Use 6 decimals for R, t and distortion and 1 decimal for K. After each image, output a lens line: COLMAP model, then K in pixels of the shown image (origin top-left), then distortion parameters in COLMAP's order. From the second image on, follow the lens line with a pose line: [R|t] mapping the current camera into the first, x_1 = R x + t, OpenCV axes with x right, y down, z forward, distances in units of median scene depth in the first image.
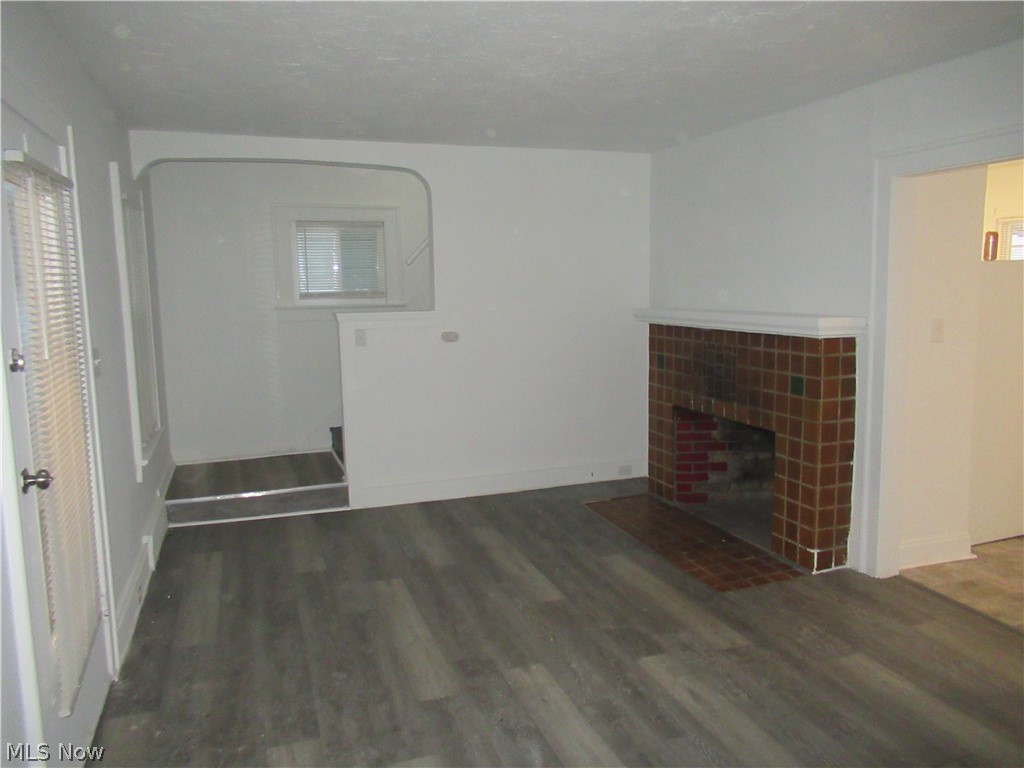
lens RADIAL K [[765.5, 0, 515.0], [0, 765.5, 383.4], [0, 0, 1]] dist [-0.003070, -0.008716]
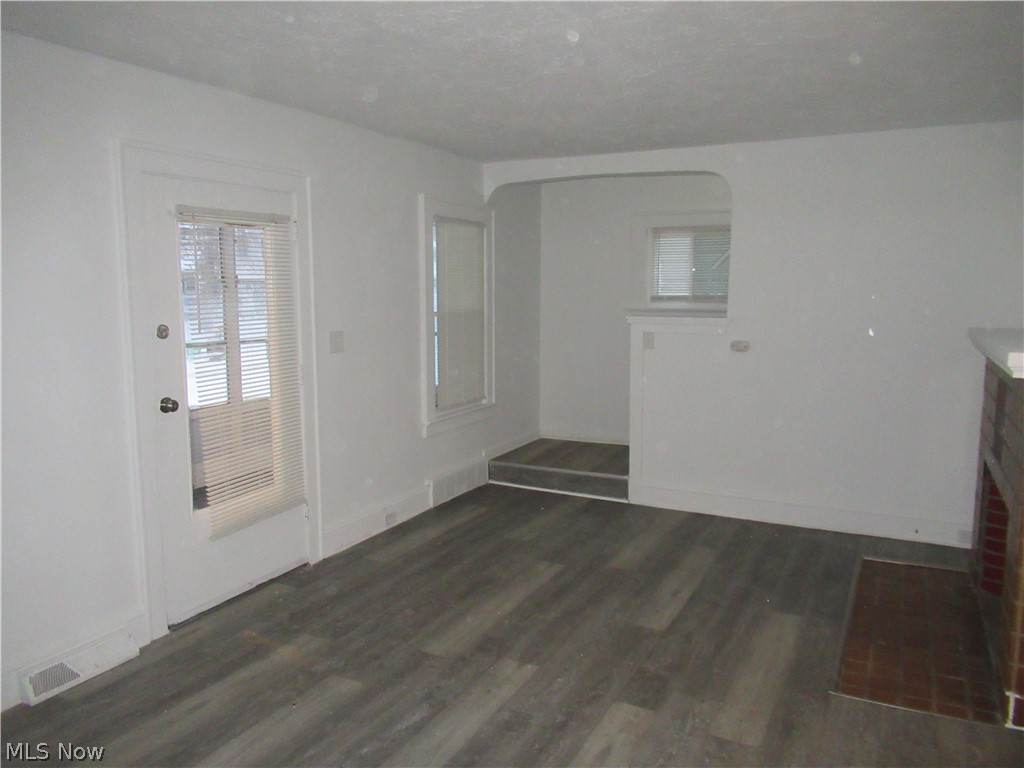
lens RADIAL K [[765.5, 0, 513.2], [0, 765.5, 381.8], [0, 0, 1]] dist [-0.003070, -0.008716]
pose [[0.687567, 0.106423, -0.718280, 0.542486], [-0.107826, 0.993198, 0.043940, -0.038566], [0.718071, 0.047238, 0.694365, 0.196932]]
